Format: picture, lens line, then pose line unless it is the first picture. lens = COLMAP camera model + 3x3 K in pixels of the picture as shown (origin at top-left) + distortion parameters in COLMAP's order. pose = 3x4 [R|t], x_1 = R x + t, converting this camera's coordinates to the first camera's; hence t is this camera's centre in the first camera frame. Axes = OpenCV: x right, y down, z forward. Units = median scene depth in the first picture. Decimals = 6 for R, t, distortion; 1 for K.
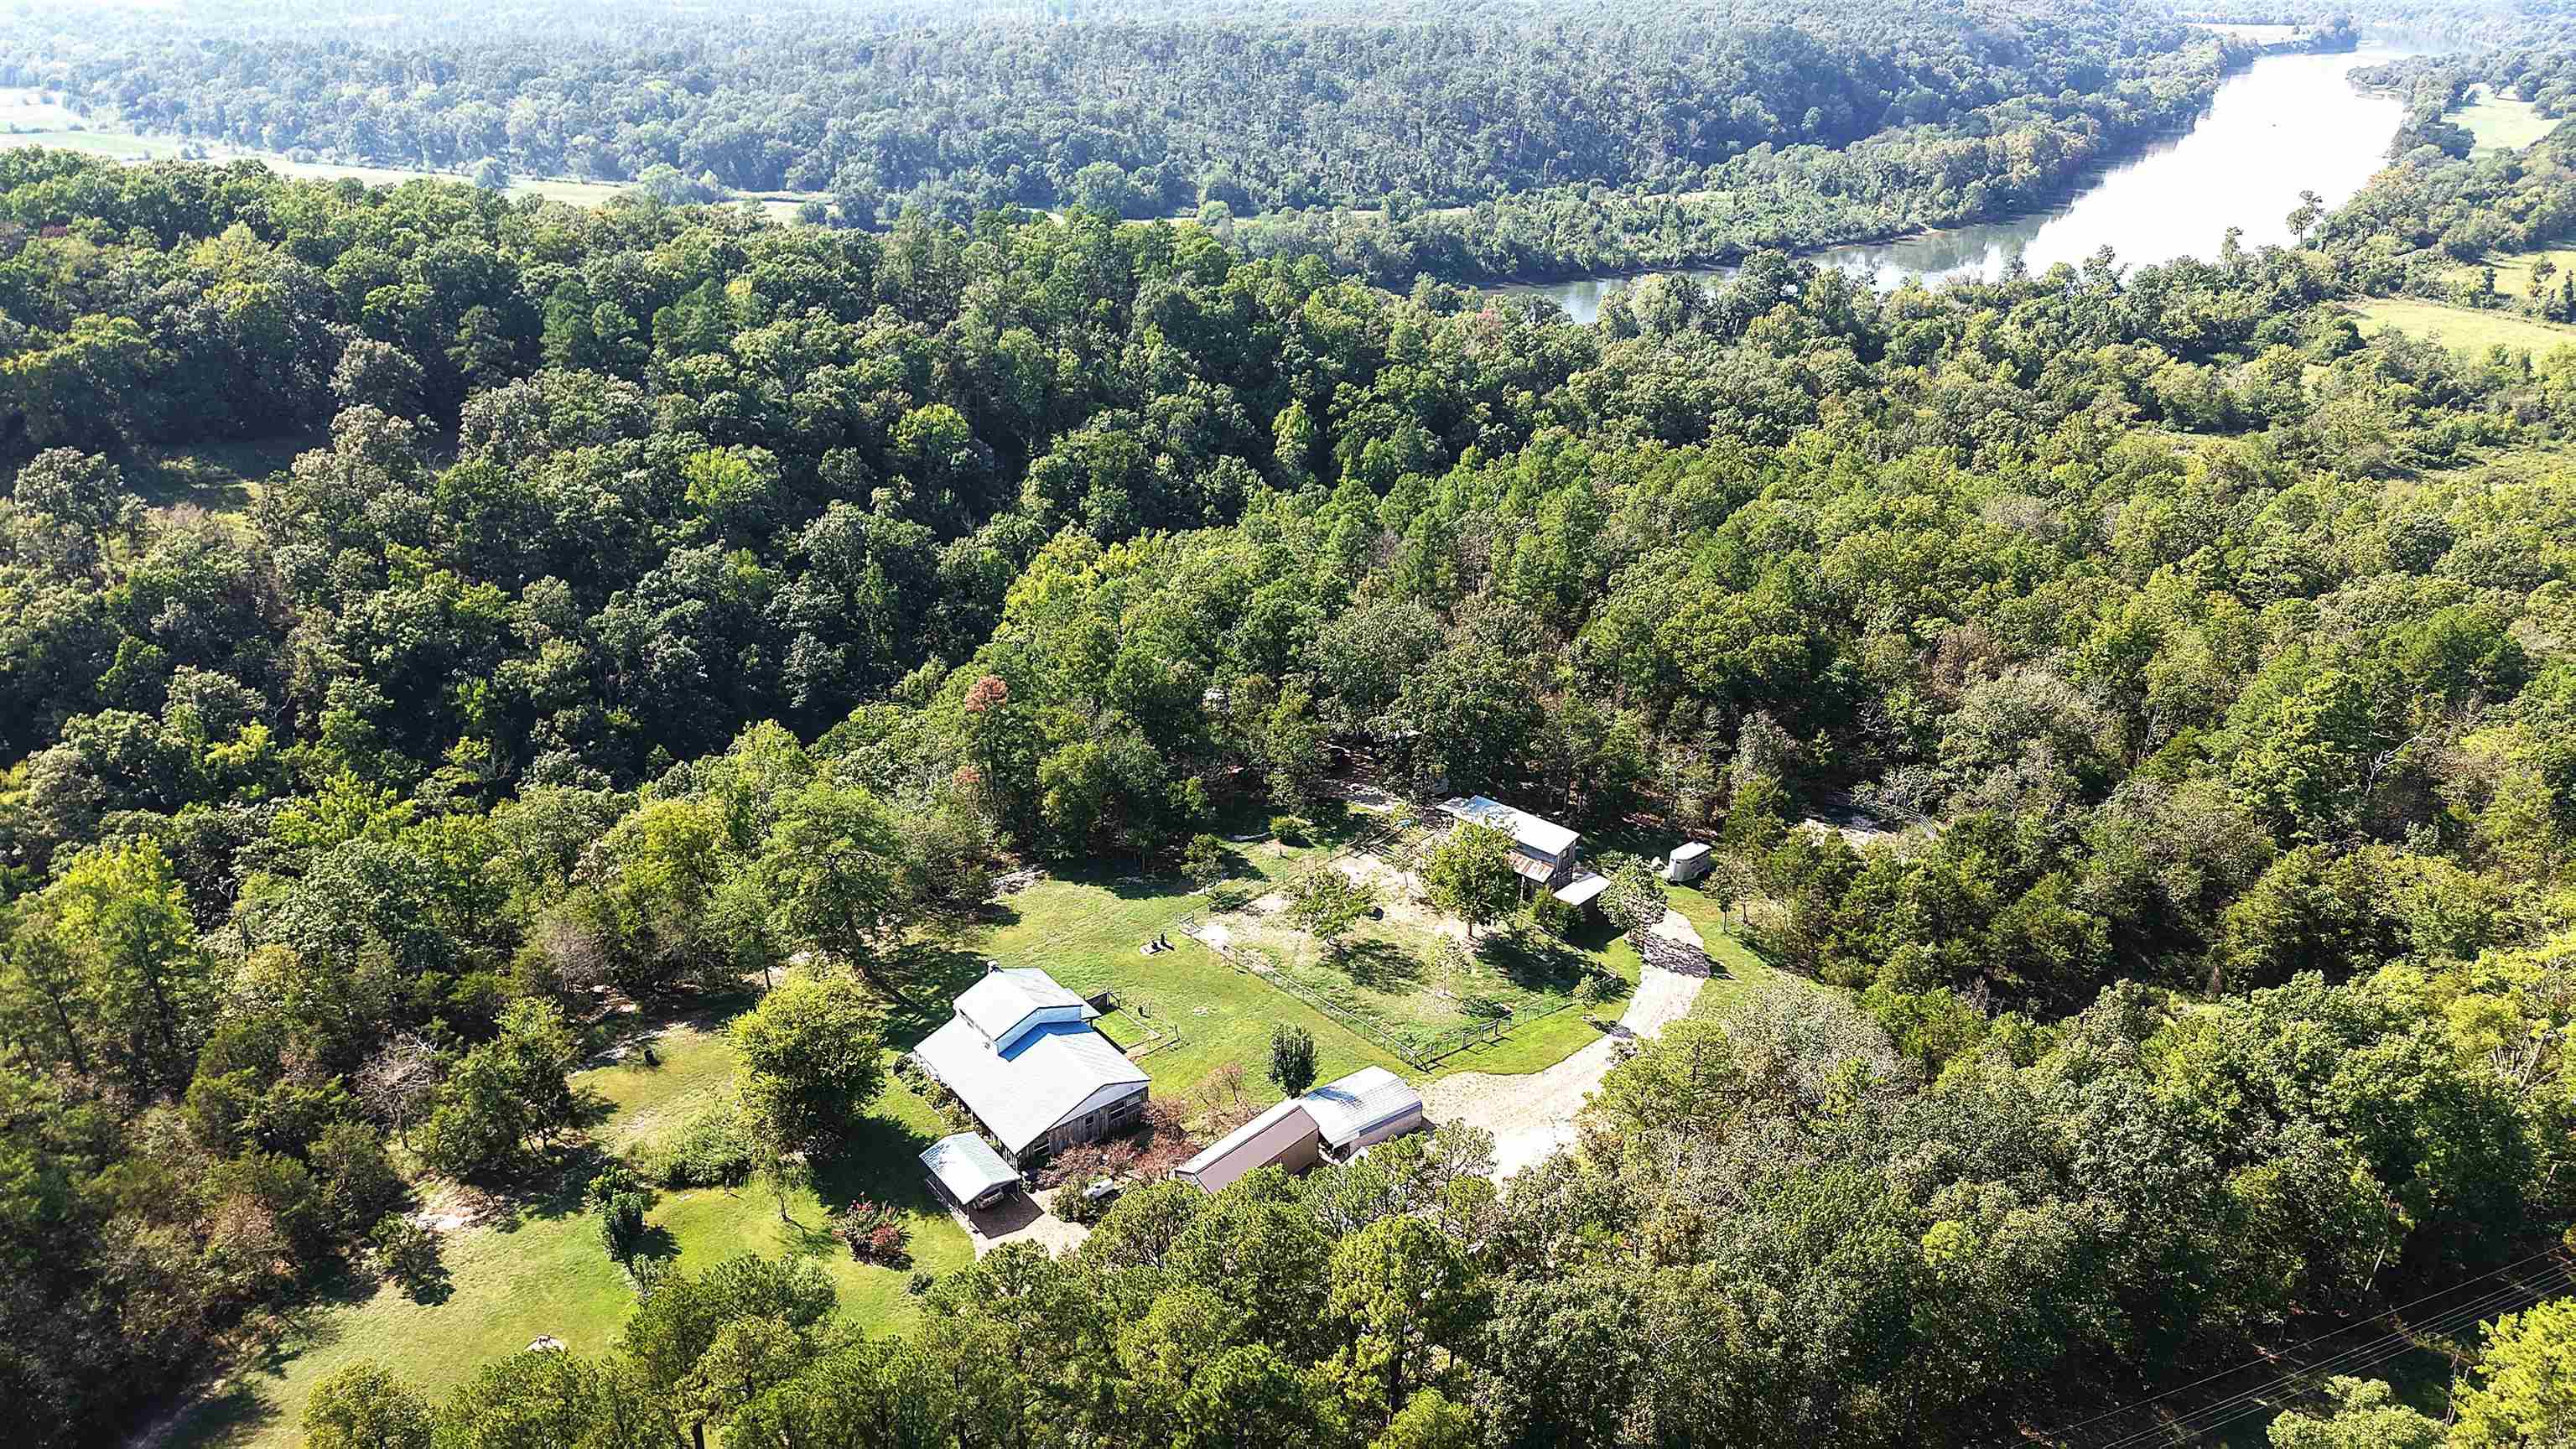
lens RADIAL K [[1760.3, 0, 1288.0], [0, 1760.3, 724.5], [0, 0, 1]] dist [0.008453, 0.000176]
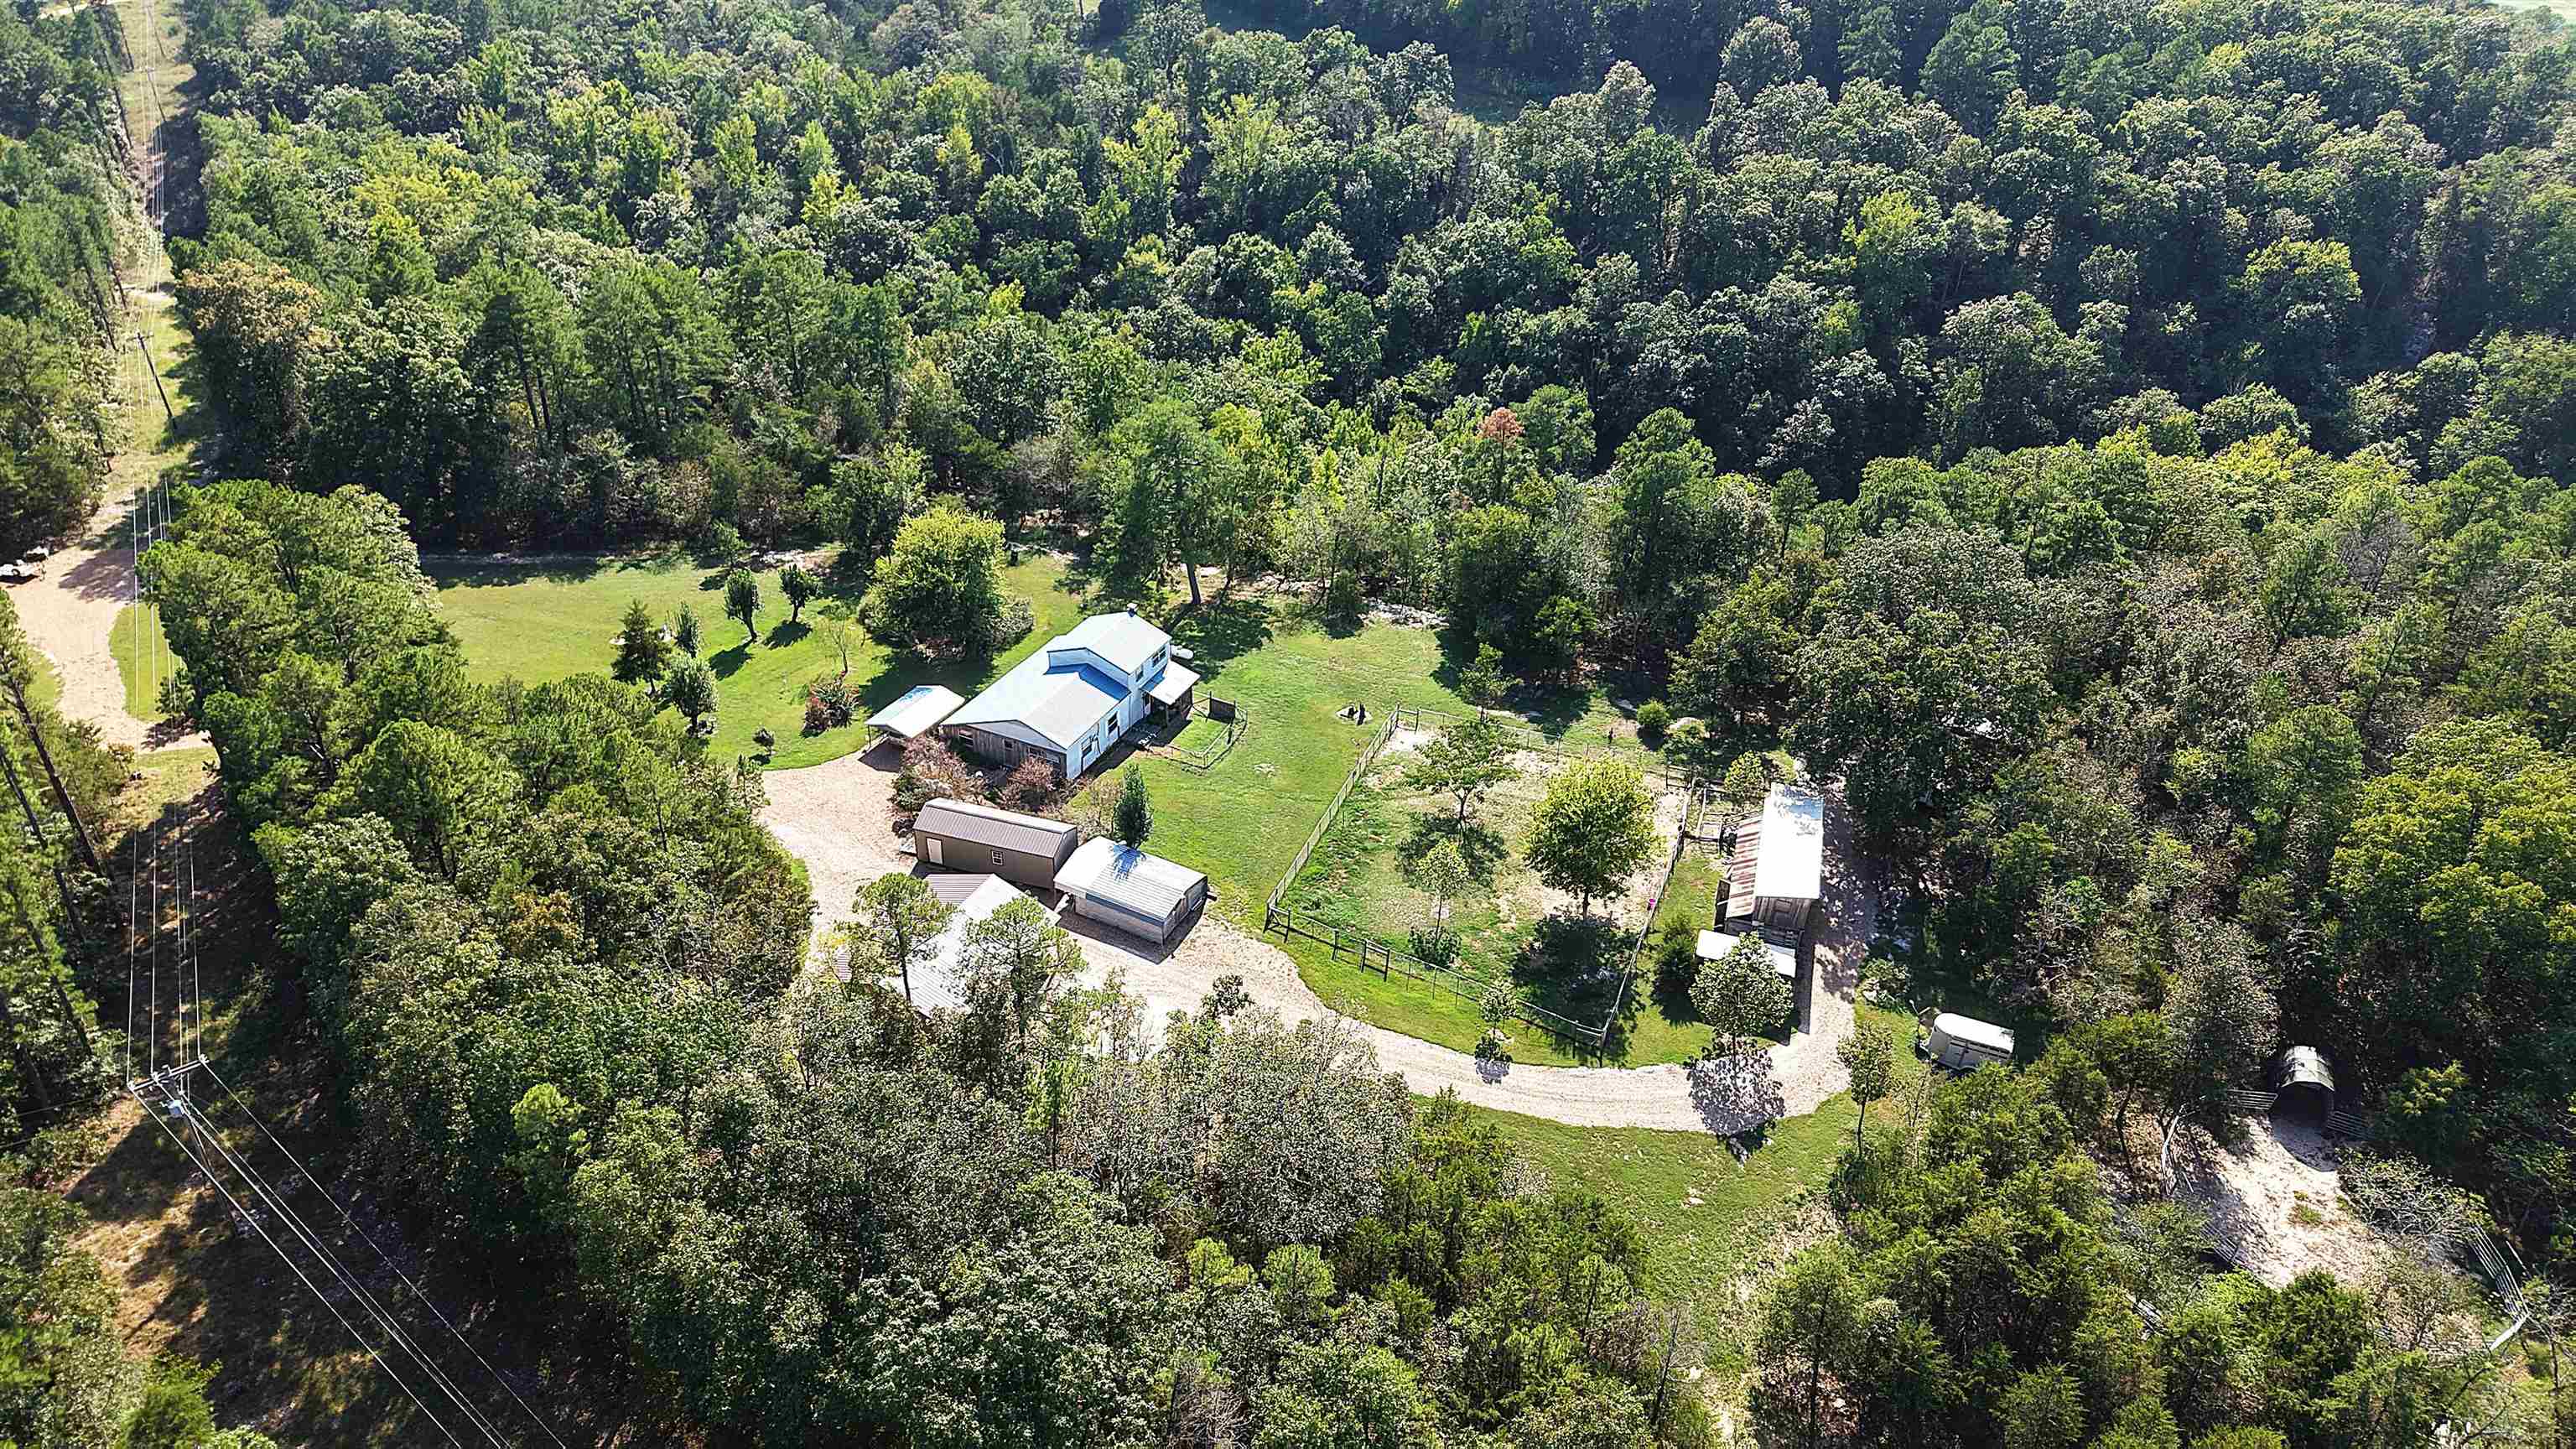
lens RADIAL K [[1760.3, 0, 1288.0], [0, 1760.3, 724.5], [0, 0, 1]] dist [0.008453, 0.000176]
pose [[0.424892, 0.475629, -0.770223, 0.591216], [-0.378980, 0.866155, 0.325805, -0.148796], [0.822095, 0.153467, 0.548277, 0.434354]]
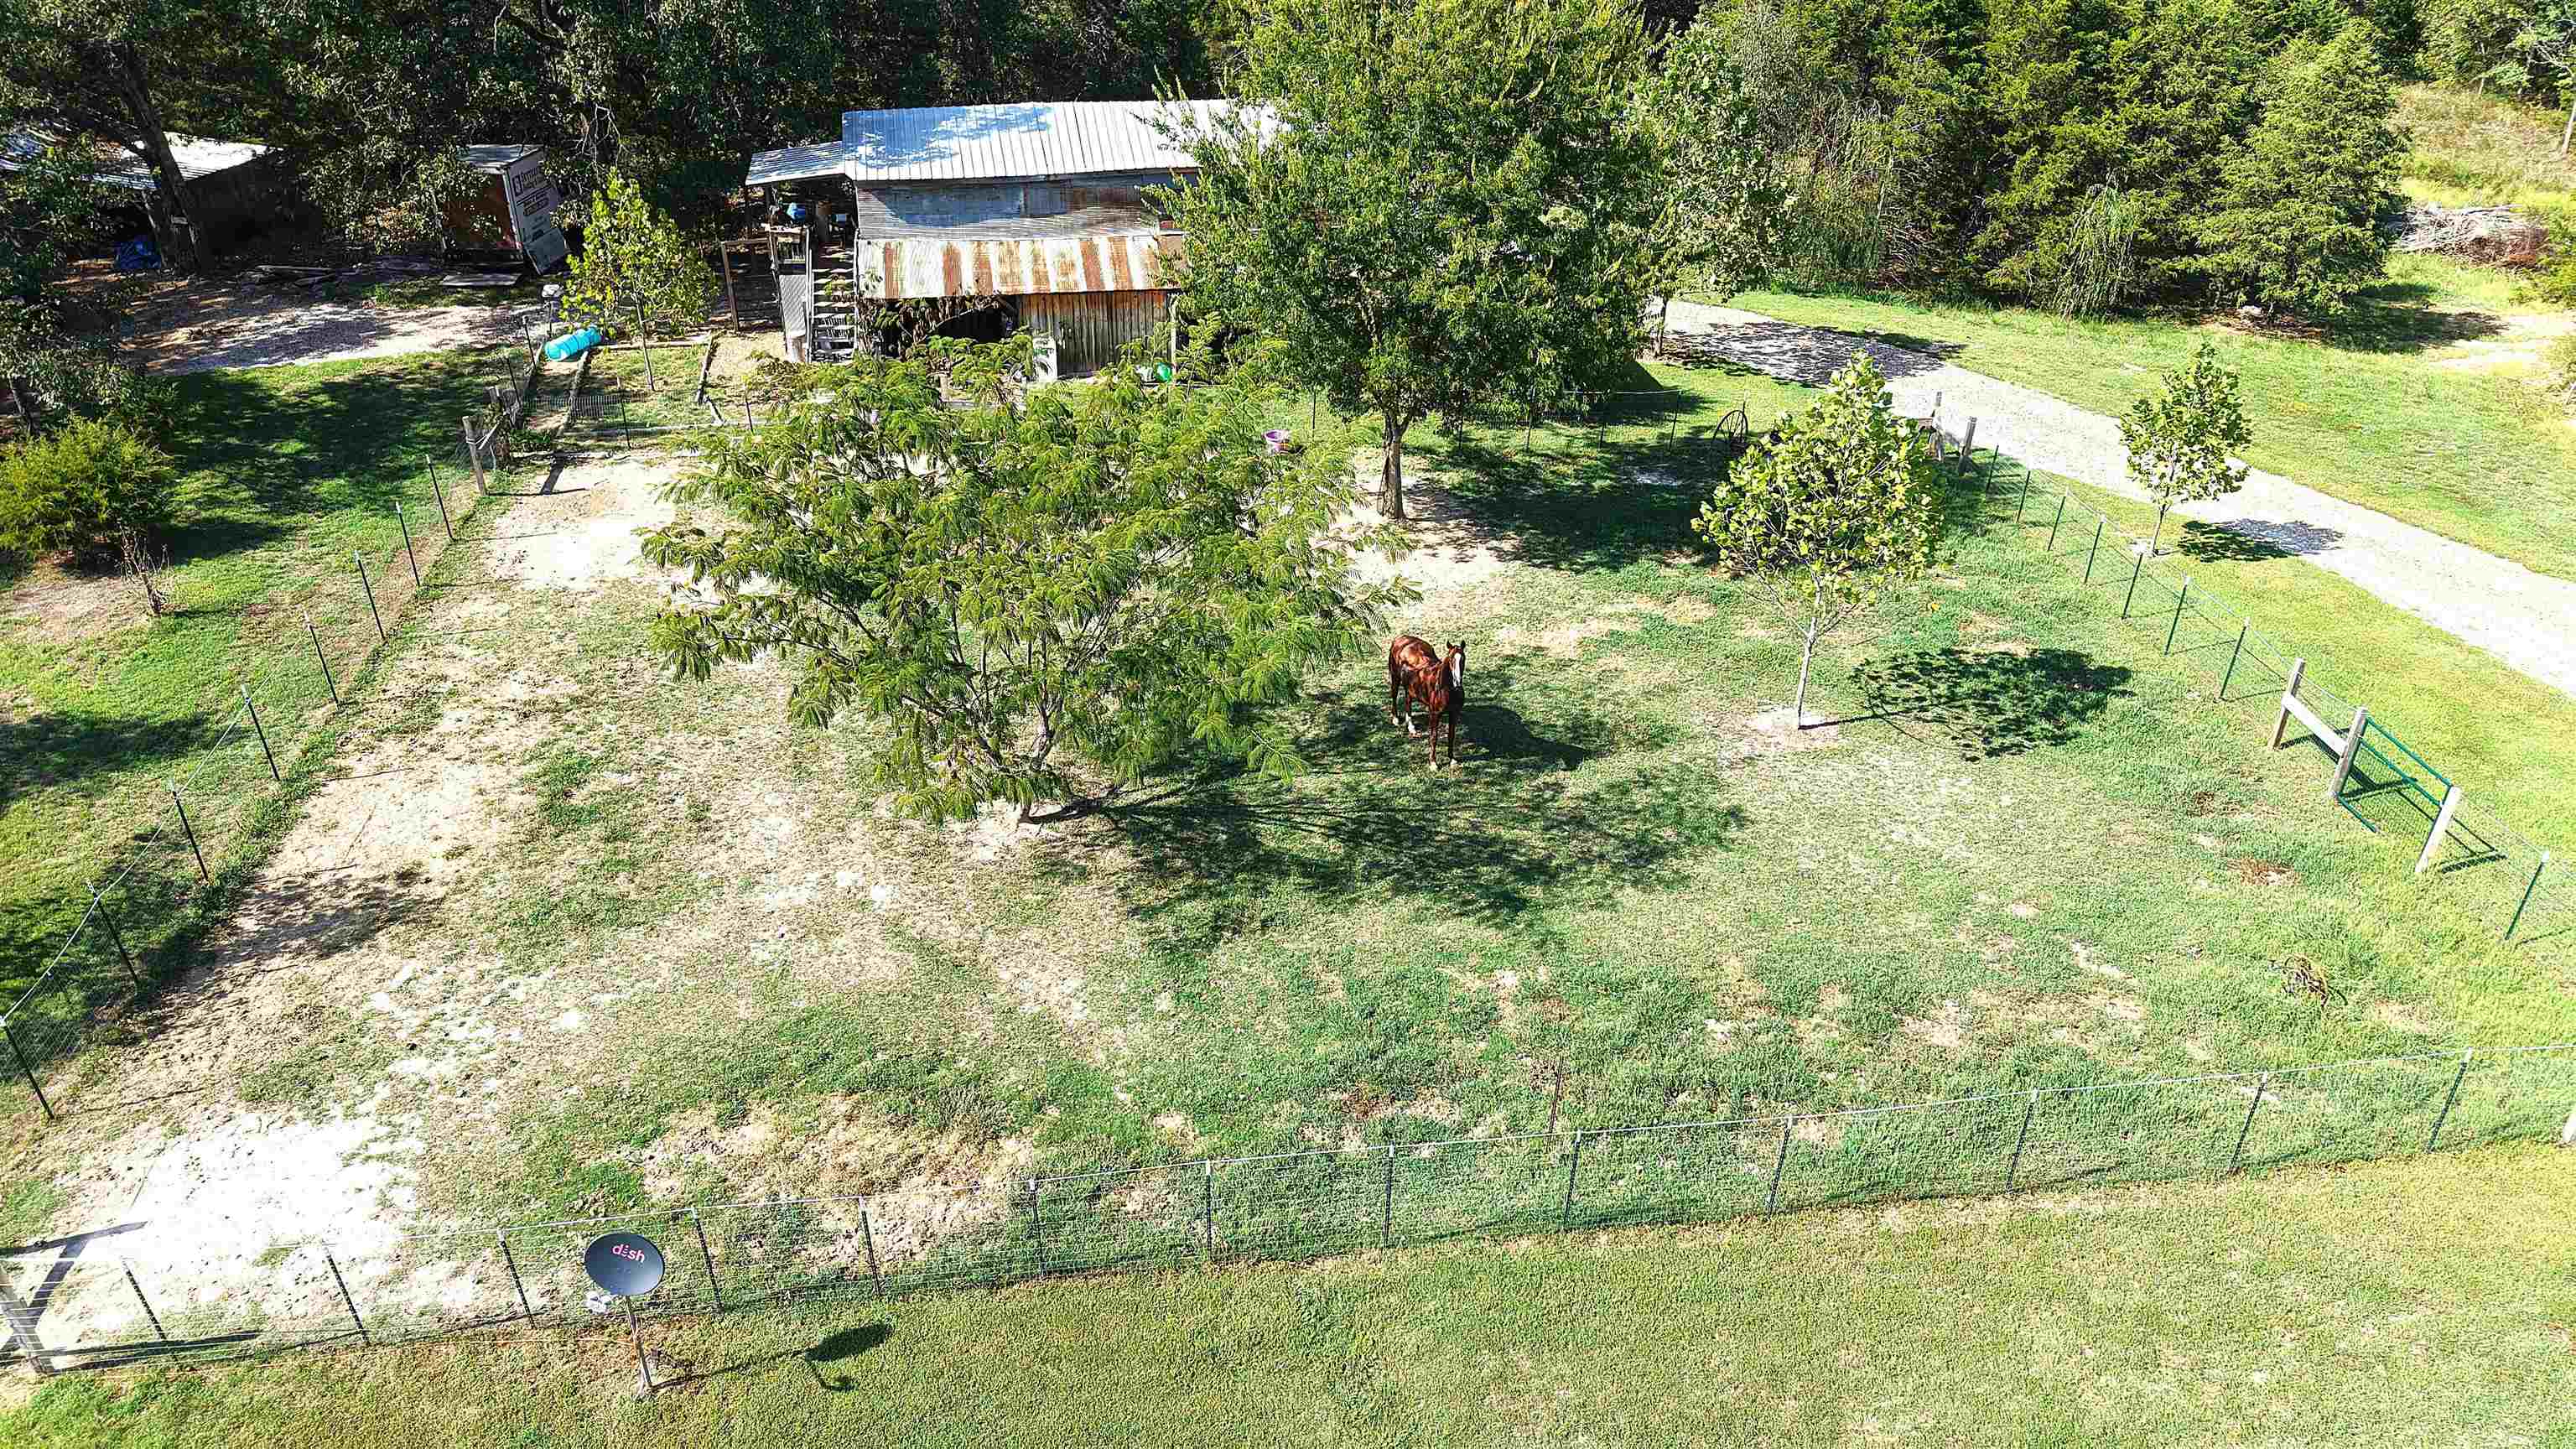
lens RADIAL K [[1760.3, 0, 1288.0], [0, 1760.3, 724.5], [0, 0, 1]] dist [0.008453, 0.000176]
pose [[0.604703, -0.410965, 0.682233, -0.067589], [0.322322, 0.909586, 0.262225, 0.077755], [-0.728315, 0.061330, 0.682493, 0.827831]]
